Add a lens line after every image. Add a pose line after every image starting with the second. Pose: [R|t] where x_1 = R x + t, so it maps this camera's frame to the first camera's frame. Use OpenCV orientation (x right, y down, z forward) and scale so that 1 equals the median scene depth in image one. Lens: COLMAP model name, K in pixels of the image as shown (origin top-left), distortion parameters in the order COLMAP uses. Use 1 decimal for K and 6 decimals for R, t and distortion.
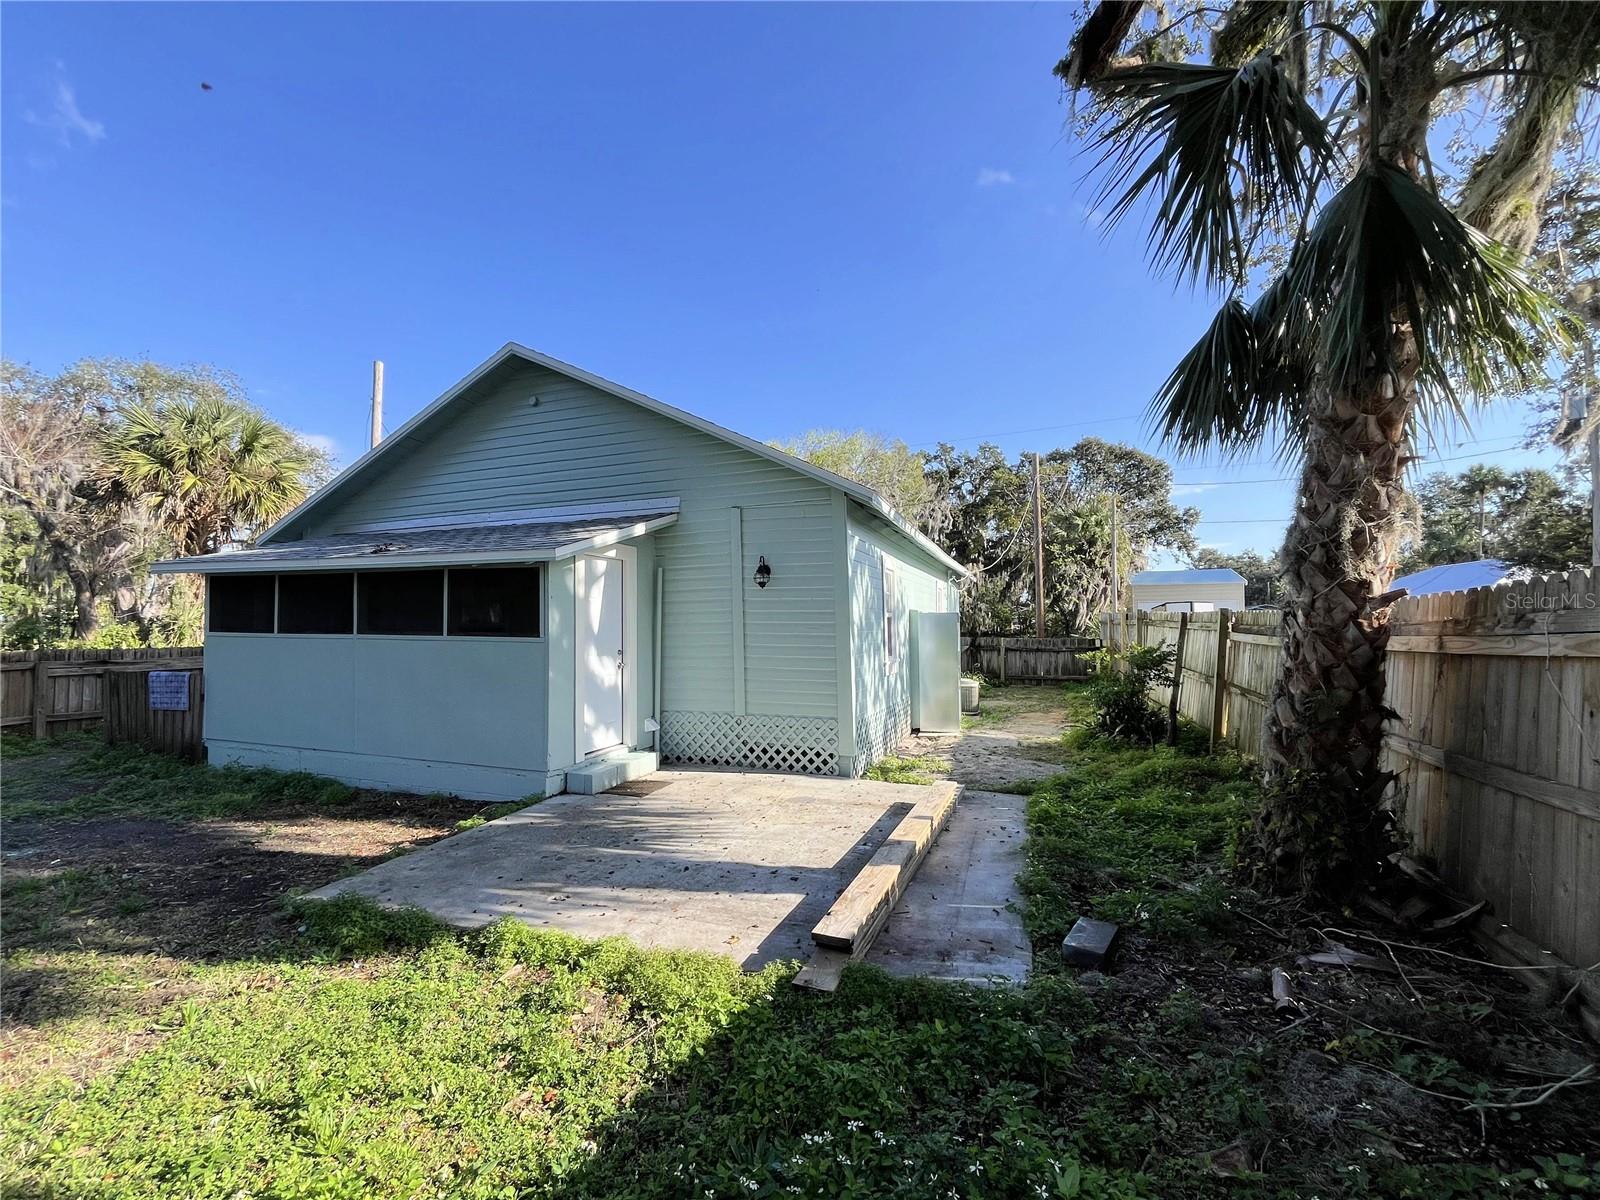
lens RADIAL K [[681.1, 0, 800.2], [0, 681.1, 604.0], [0, 0, 1]] dist [-0.003252, 0.000328]
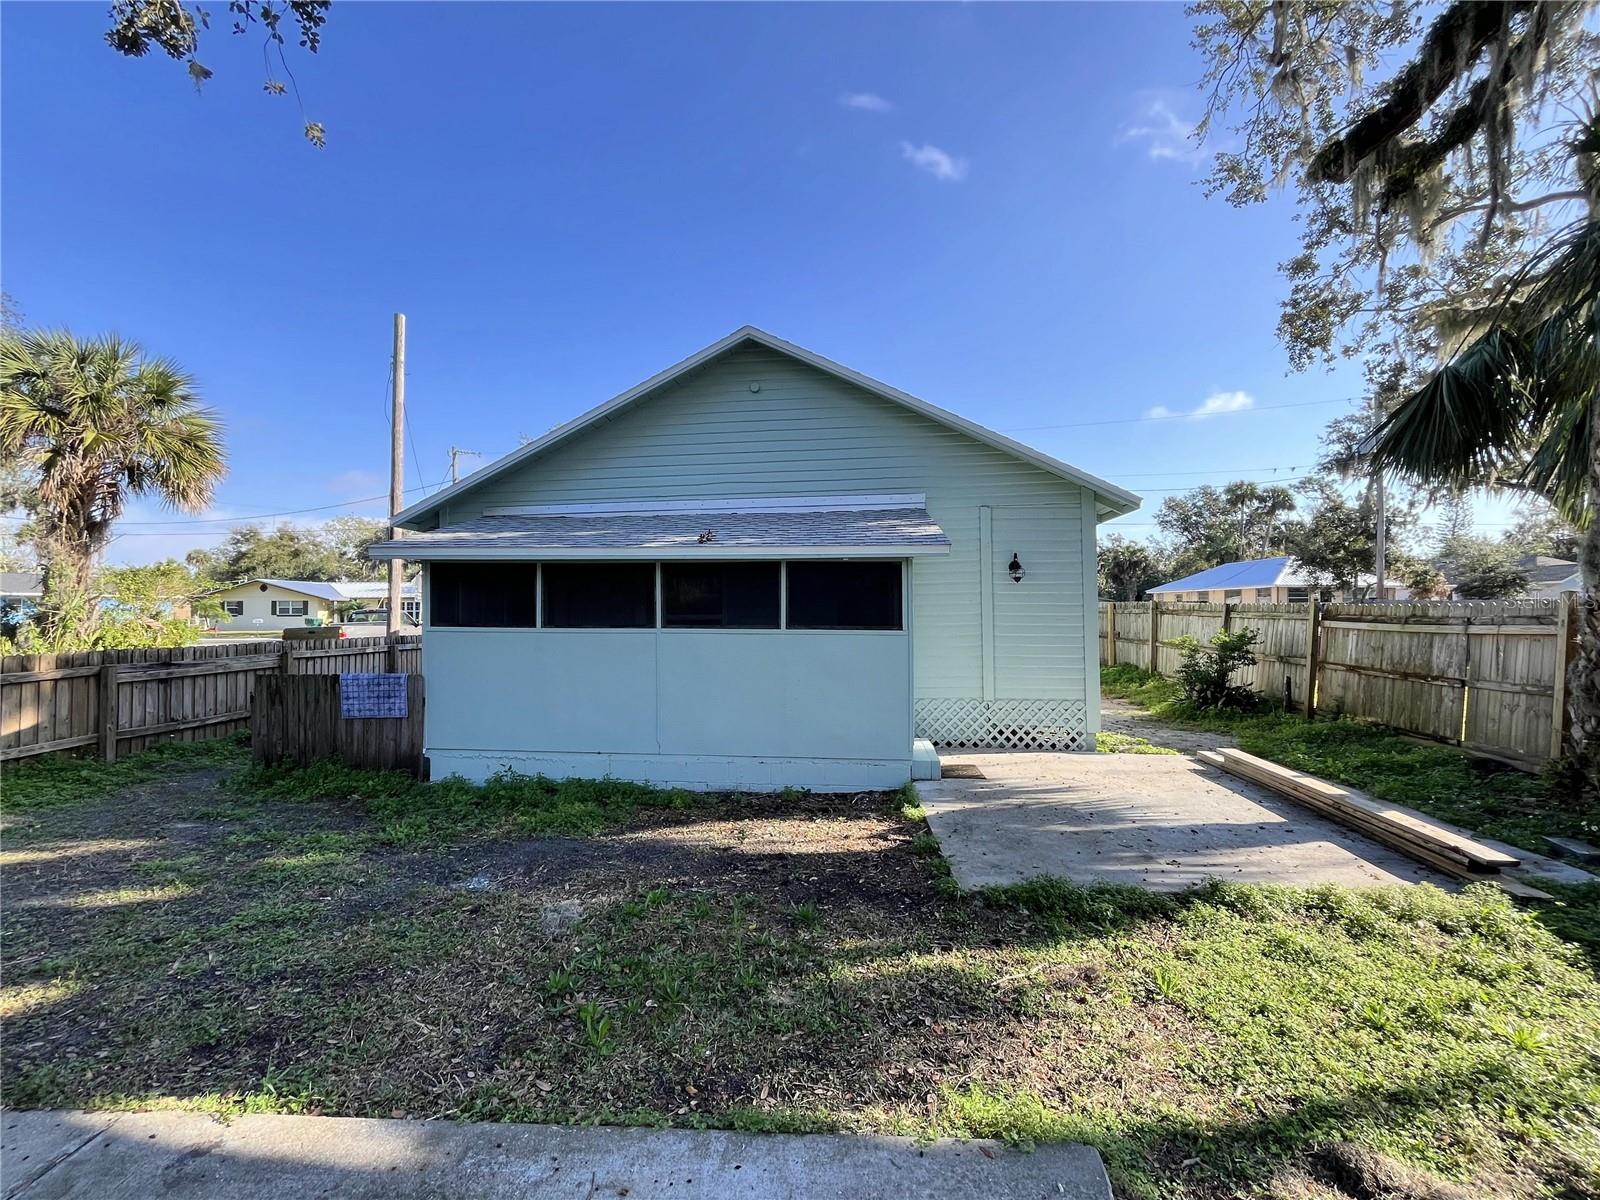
lens RADIAL K [[681.1, 0, 800.3], [0, 681.1, 602.8], [0, 0, 1]] dist [-0.003252, 0.000328]
pose [[0.967790, 0.001363, 0.251753, -0.643277], [-0.005829, 0.999839, 0.016994, -0.007339], [-0.251689, -0.017914, 0.967642, 0.037620]]
